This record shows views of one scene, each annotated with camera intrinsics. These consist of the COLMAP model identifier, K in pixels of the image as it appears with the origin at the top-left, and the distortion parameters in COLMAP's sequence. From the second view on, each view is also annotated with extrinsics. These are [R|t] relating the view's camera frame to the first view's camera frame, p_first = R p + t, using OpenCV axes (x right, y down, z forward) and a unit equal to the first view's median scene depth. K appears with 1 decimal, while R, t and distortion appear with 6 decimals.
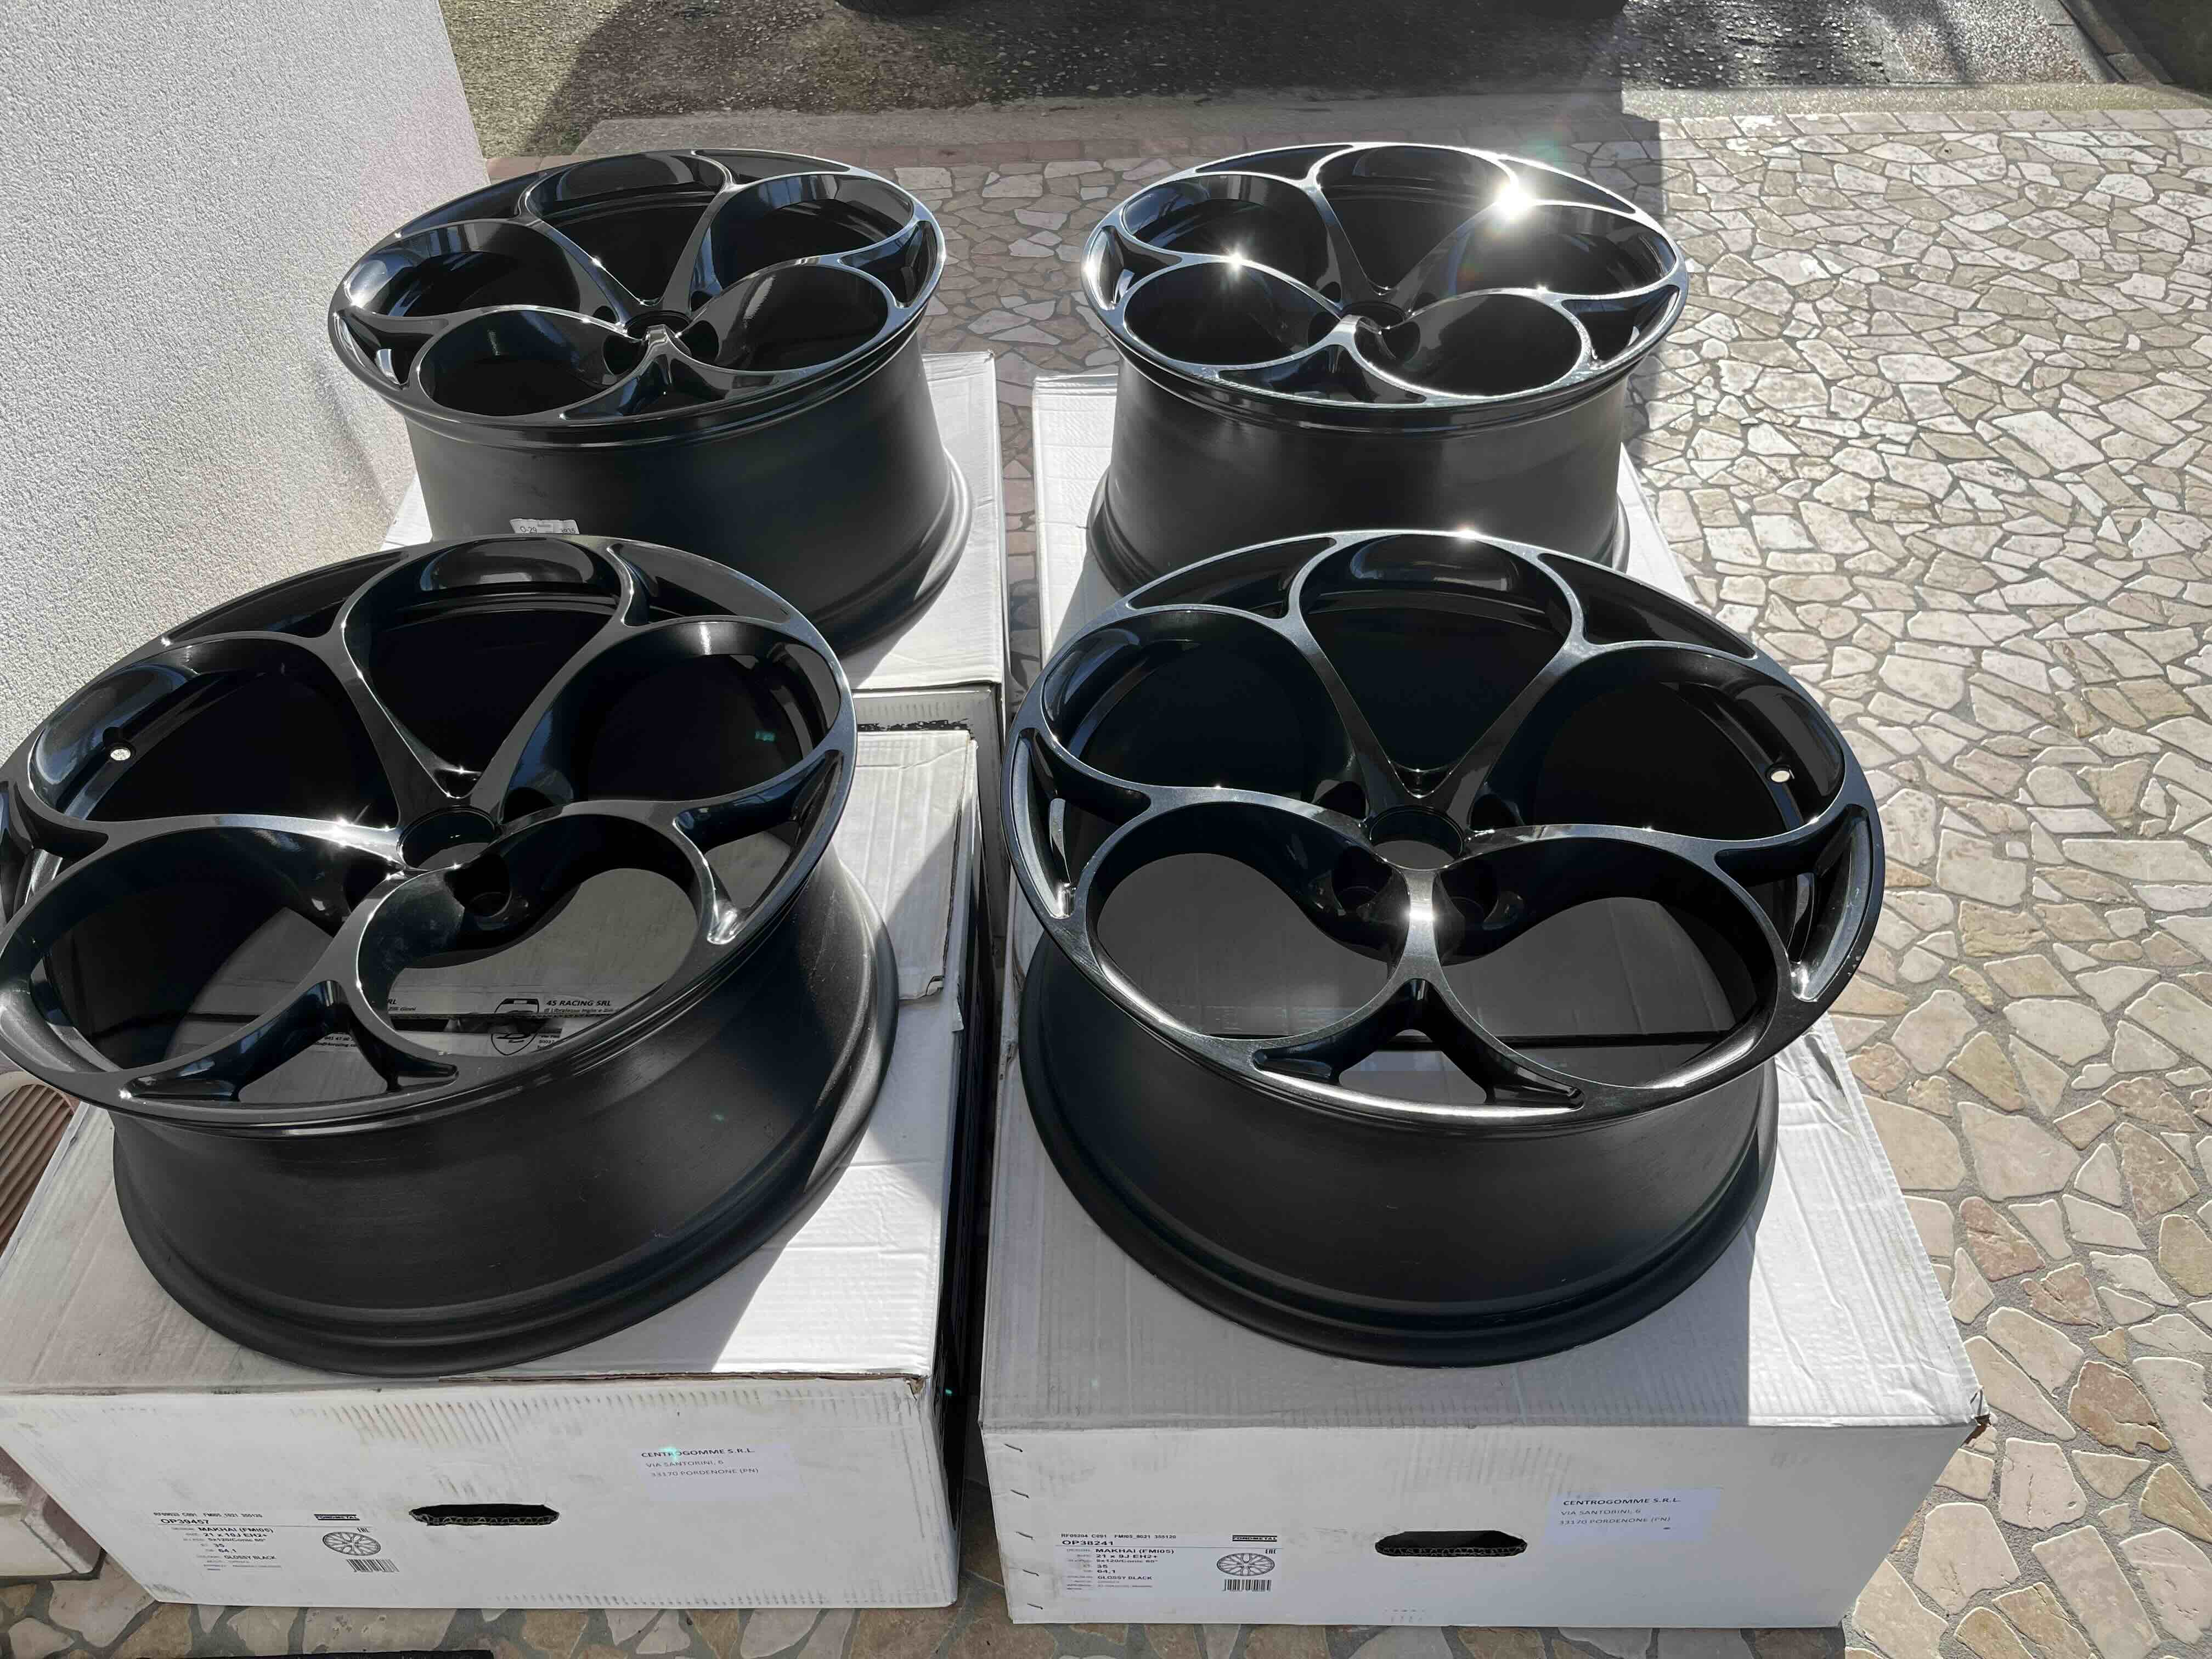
lens RADIAL K [[1715.9, 0, 1096.5], [0, 1715.9, 788.0], [0, 0, 1]] dist [0.065617, -0.099235]
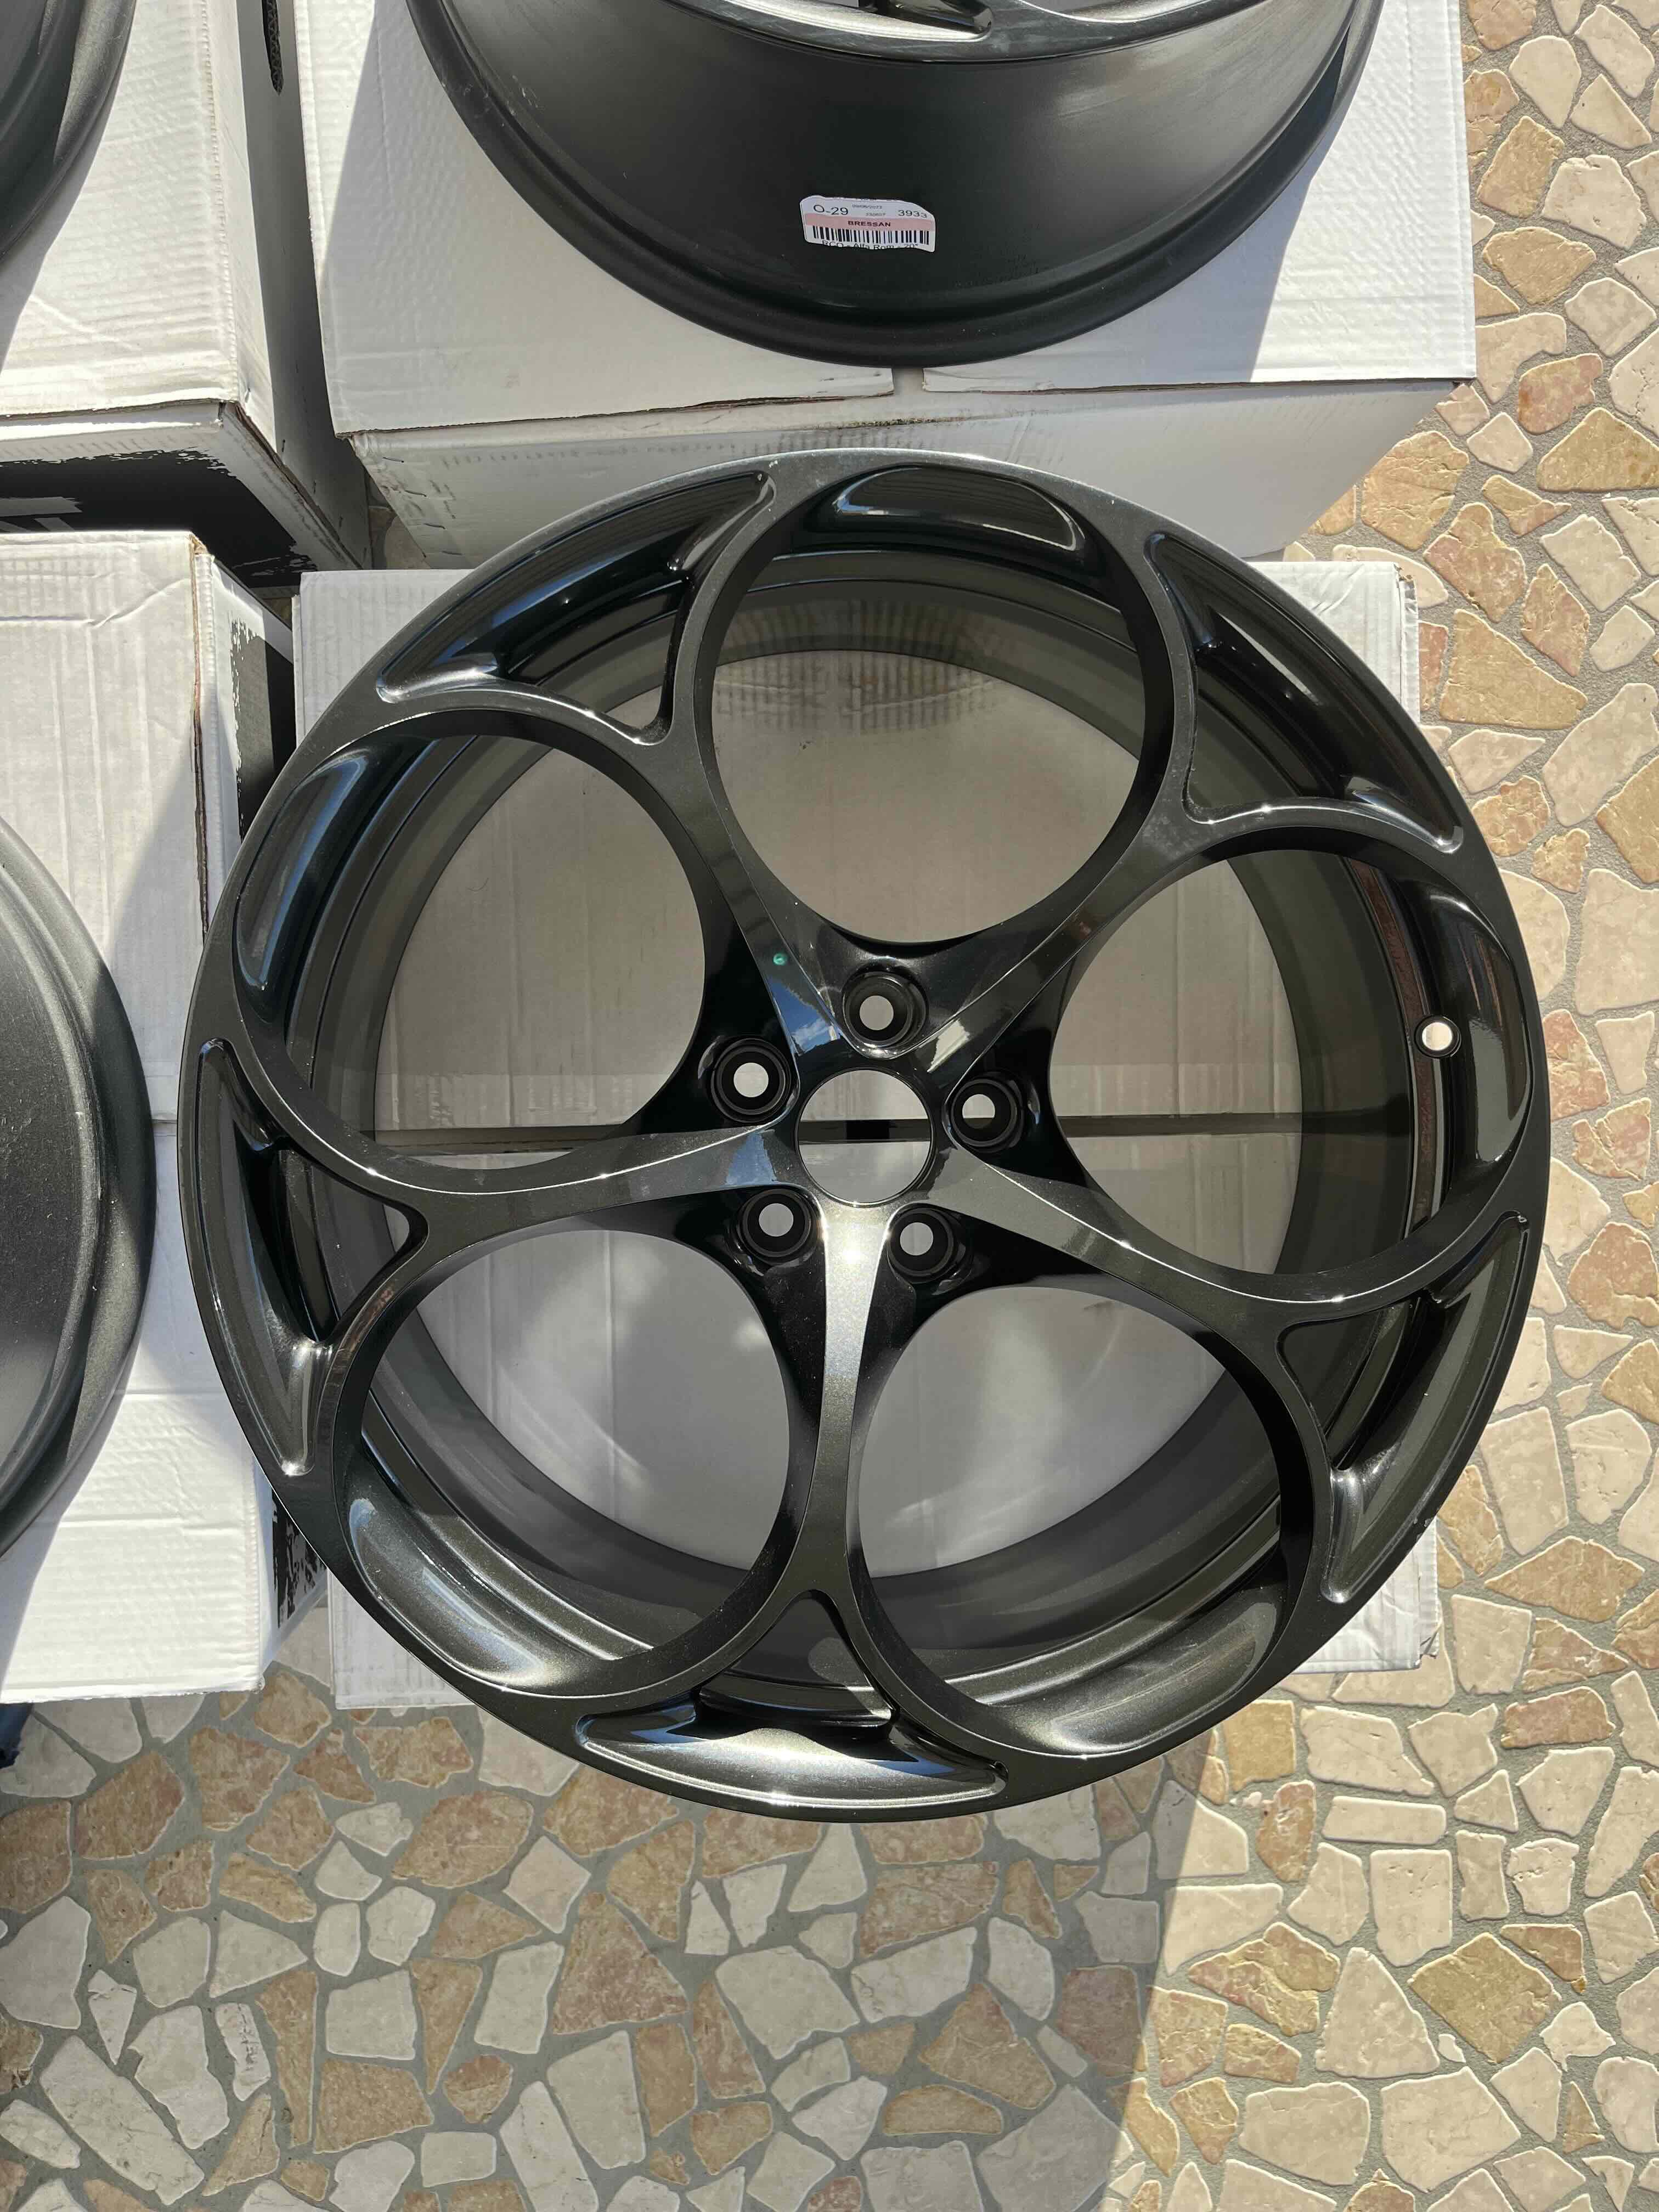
lens RADIAL K [[1715.9, 0, 836.0], [0, 1715.9, 1112.9], [0, 0, 1]] dist [0.065617, -0.099235]
pose [[0.997581, -0.034445, 0.060373, 0.109964], [-0.023499, 0.650298, 0.759315, -0.382127], [-0.065415, -0.758898, 0.647916, 0.471499]]
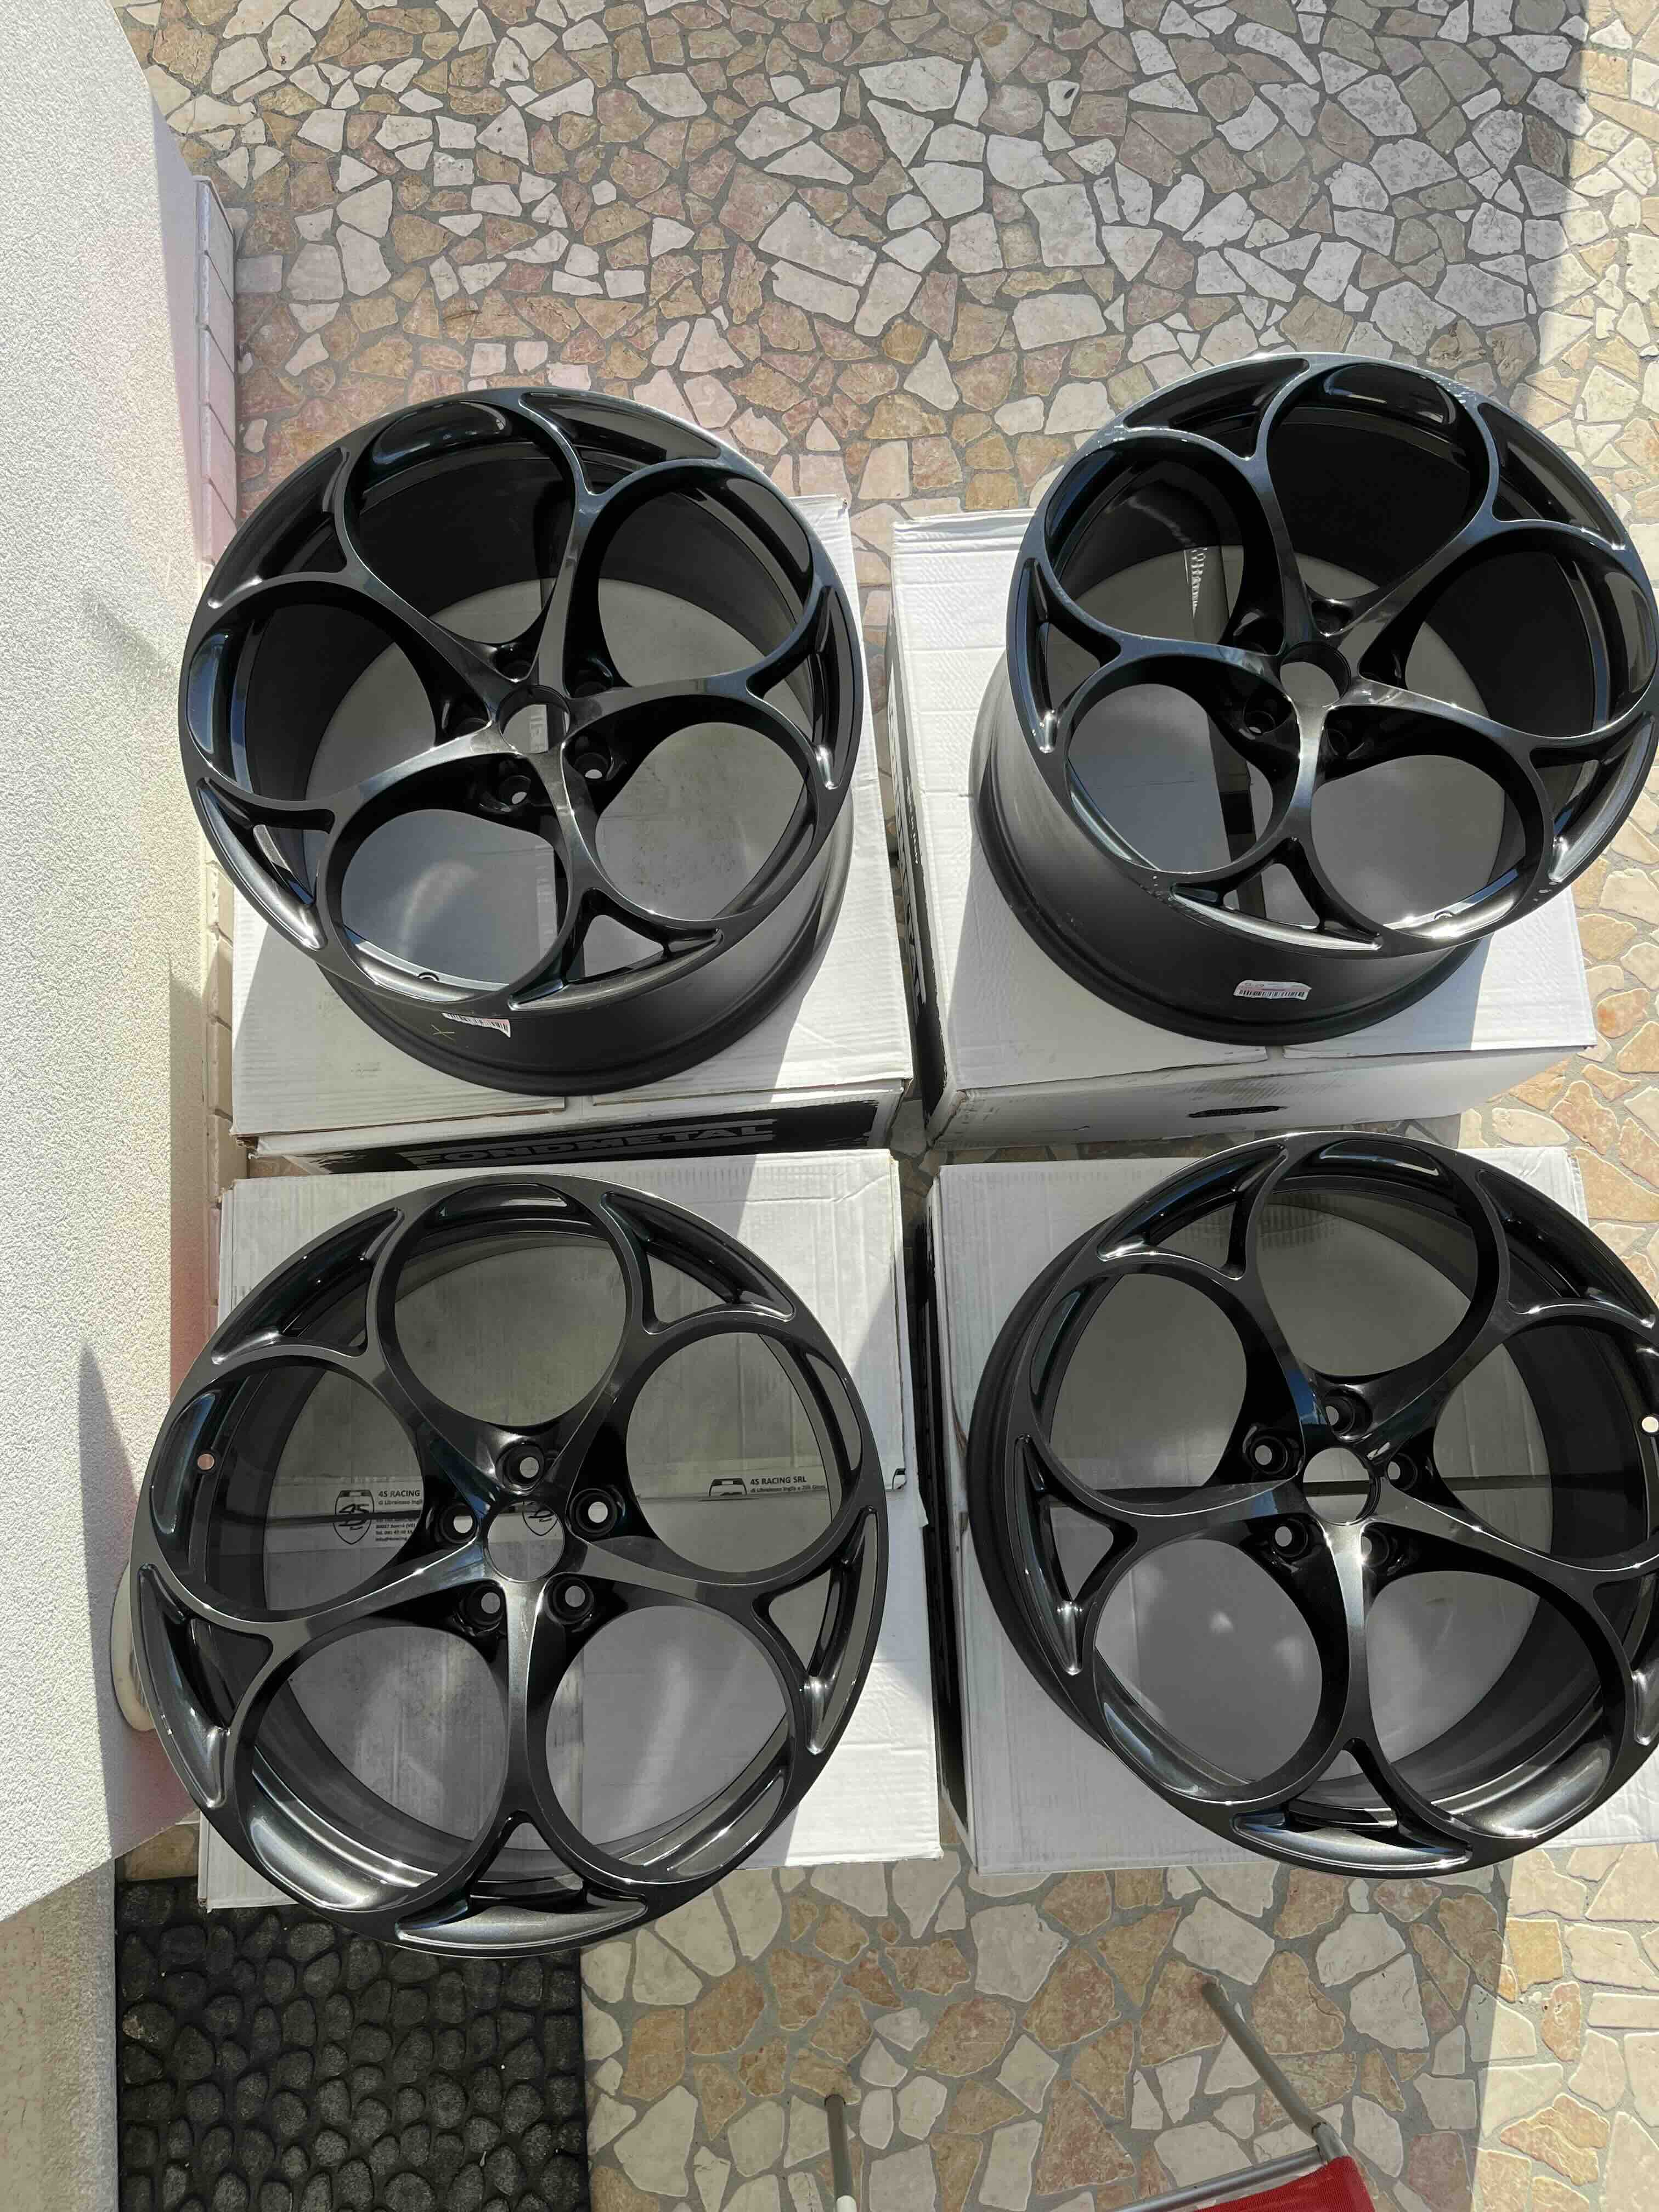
lens RADIAL K [[1715.9, 0, 835.0], [0, 1715.9, 1079.0], [0, 0, 1]] dist [0.065617, -0.099235]
pose [[0.997345, -0.037359, 0.062505, -0.181975], [-0.005100, 0.820416, 0.571744, -0.711566], [-0.072640, -0.570545, 0.818048, 0.169996]]
